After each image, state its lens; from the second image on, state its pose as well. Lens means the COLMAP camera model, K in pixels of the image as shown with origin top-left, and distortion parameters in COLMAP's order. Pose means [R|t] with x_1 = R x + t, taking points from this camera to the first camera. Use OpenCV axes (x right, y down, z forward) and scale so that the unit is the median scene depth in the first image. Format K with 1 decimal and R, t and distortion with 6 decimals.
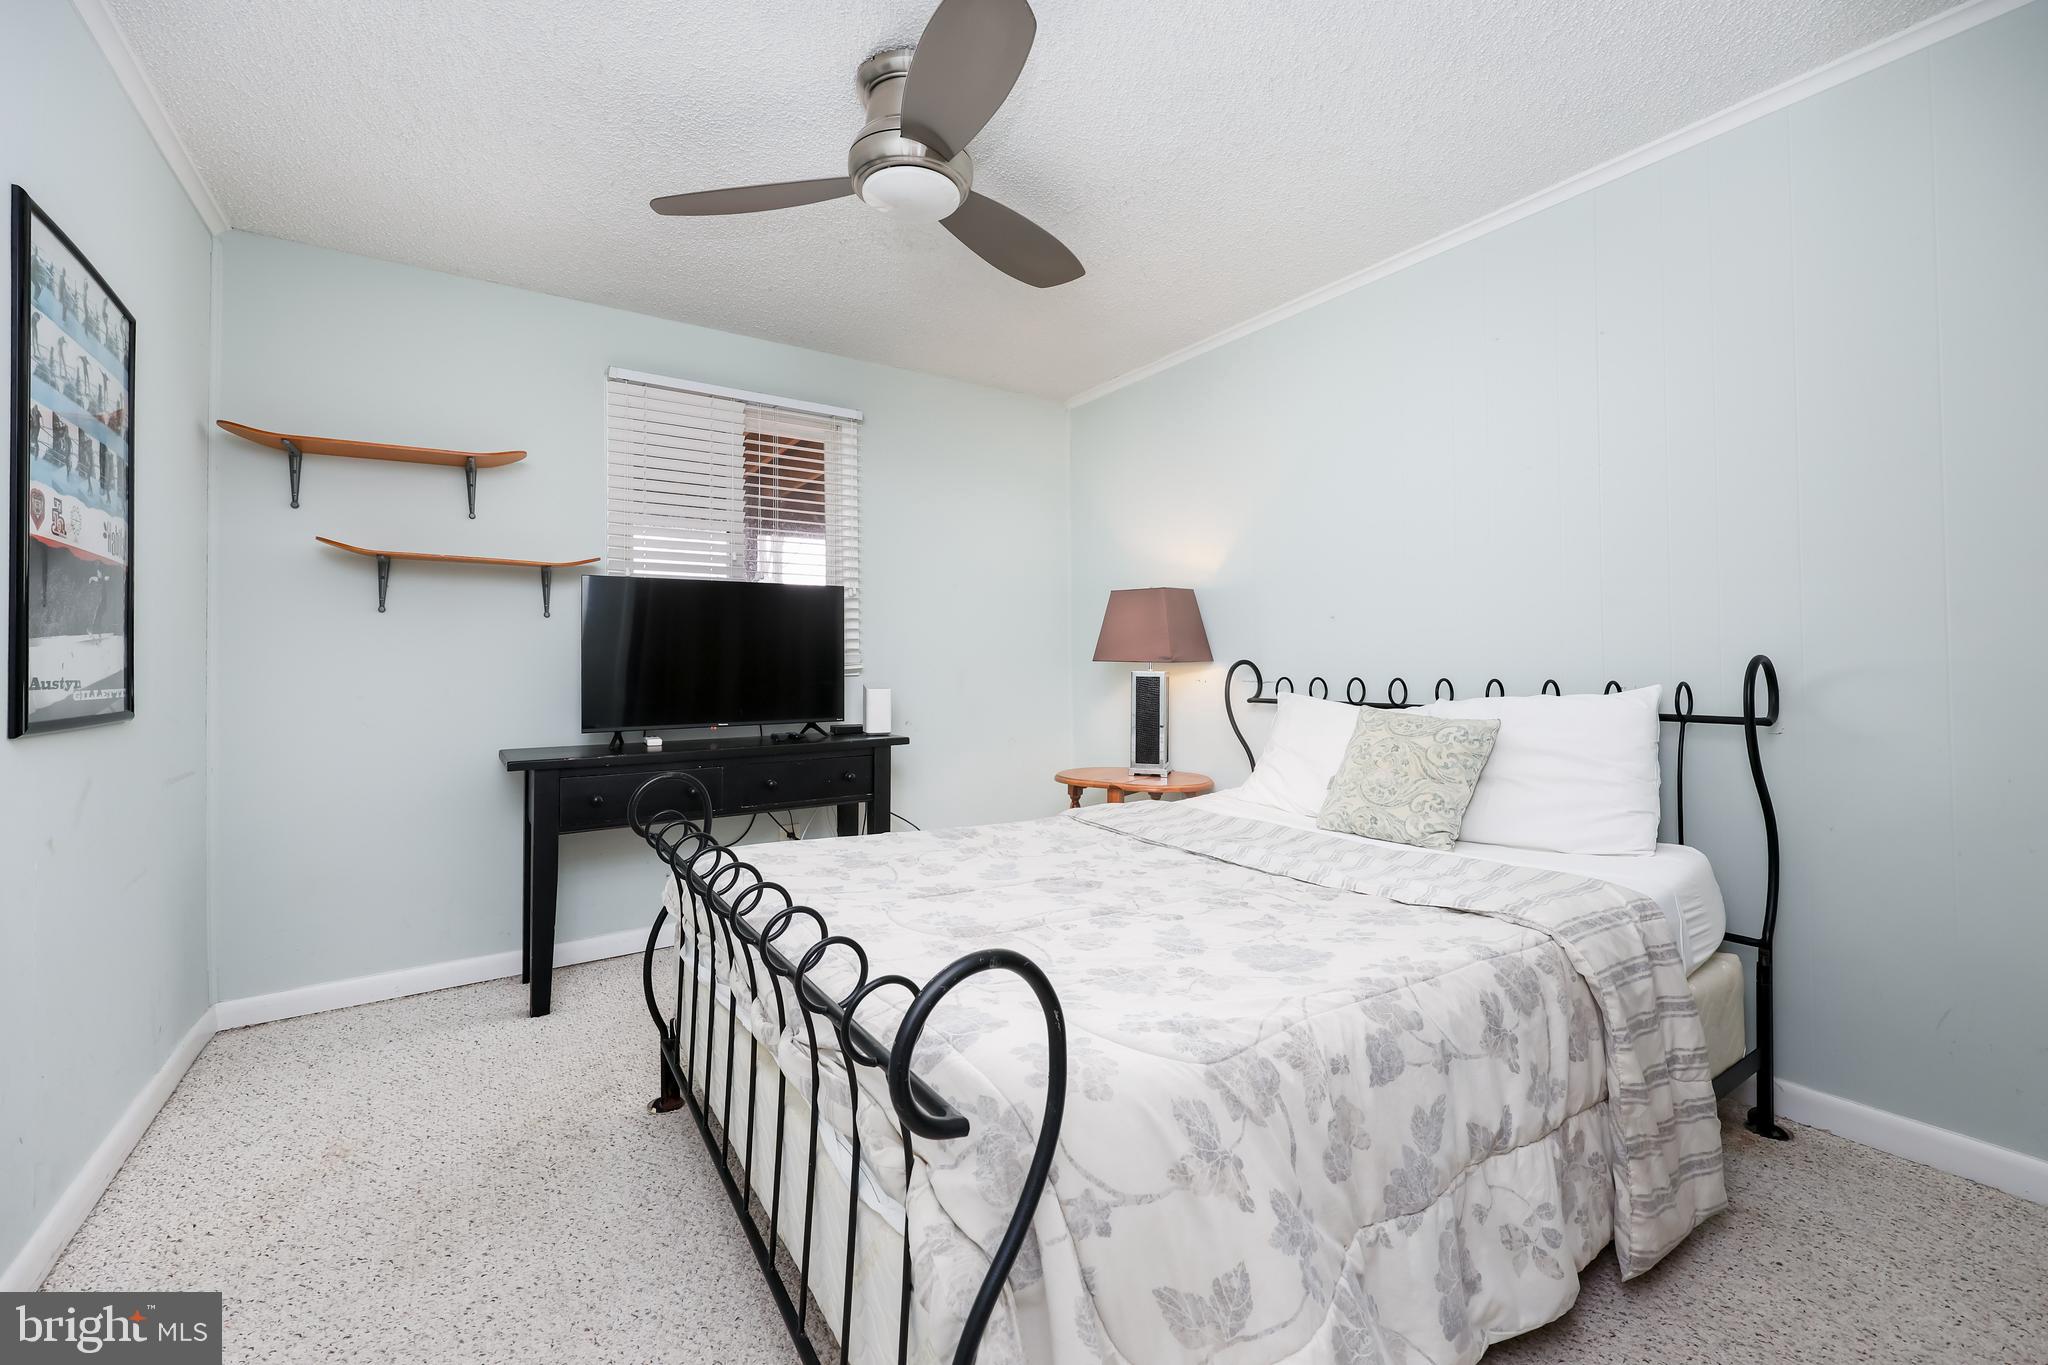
lens RADIAL K [[829.0, 0, 1024.0], [0, 829.0, 682.5], [0, 0, 1]] dist [-0.002010, -0.000102]
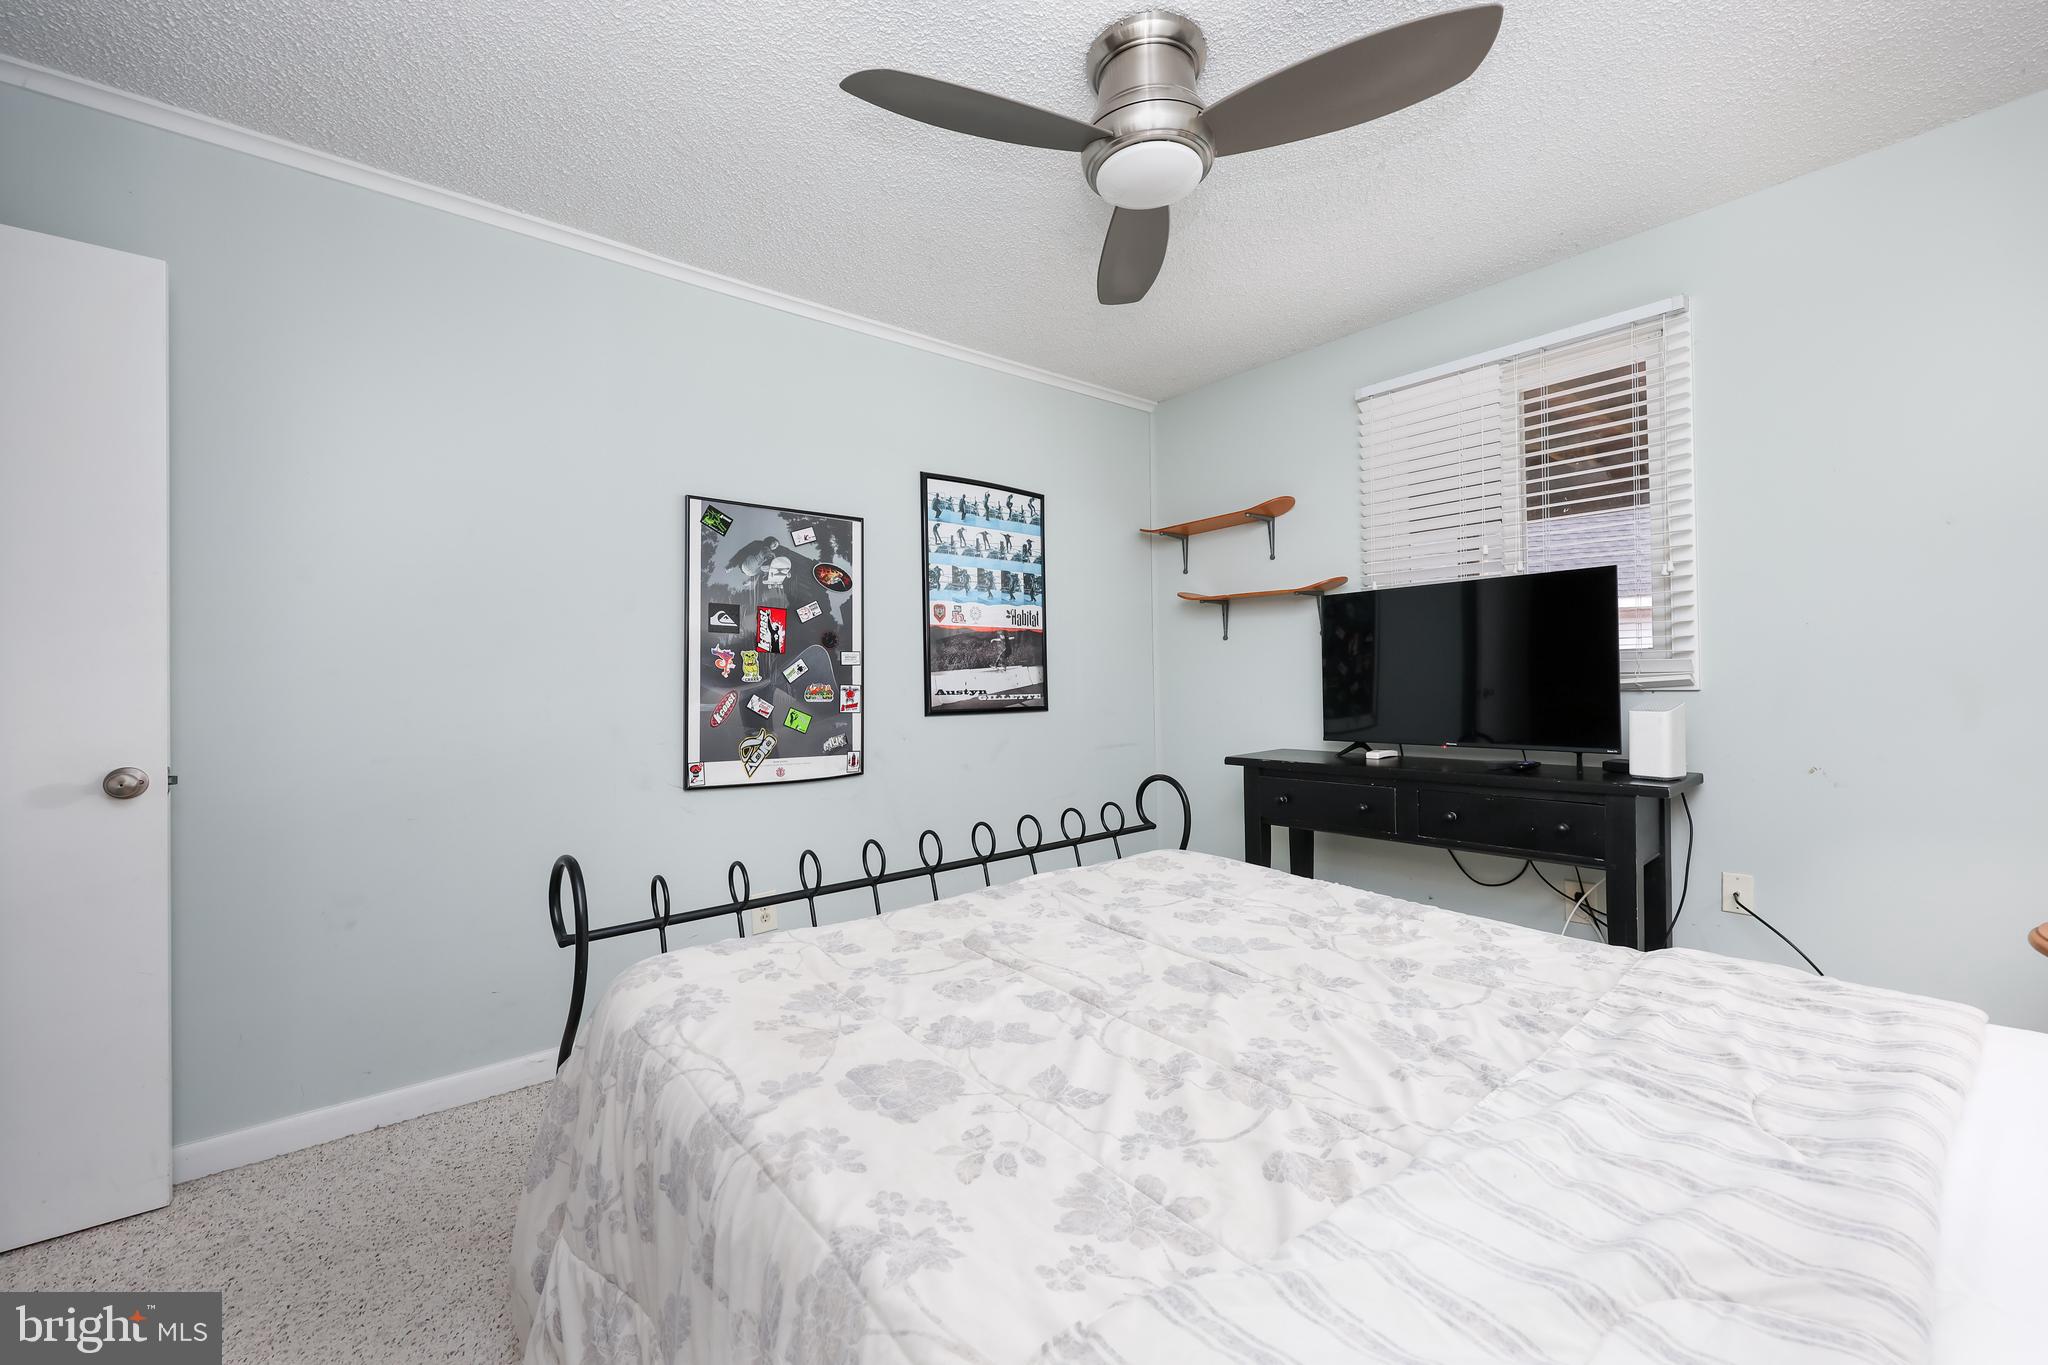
lens RADIAL K [[829.0, 0, 1024.0], [0, 829.0, 682.5], [0, 0, 1]] dist [-0.002010, -0.000102]
pose [[0.111751, 0.001380, -0.993735, 0.806788], [-0.004601, 0.999989, 0.000871, -0.022686], [0.993726, 0.004475, 0.111756, 0.781233]]
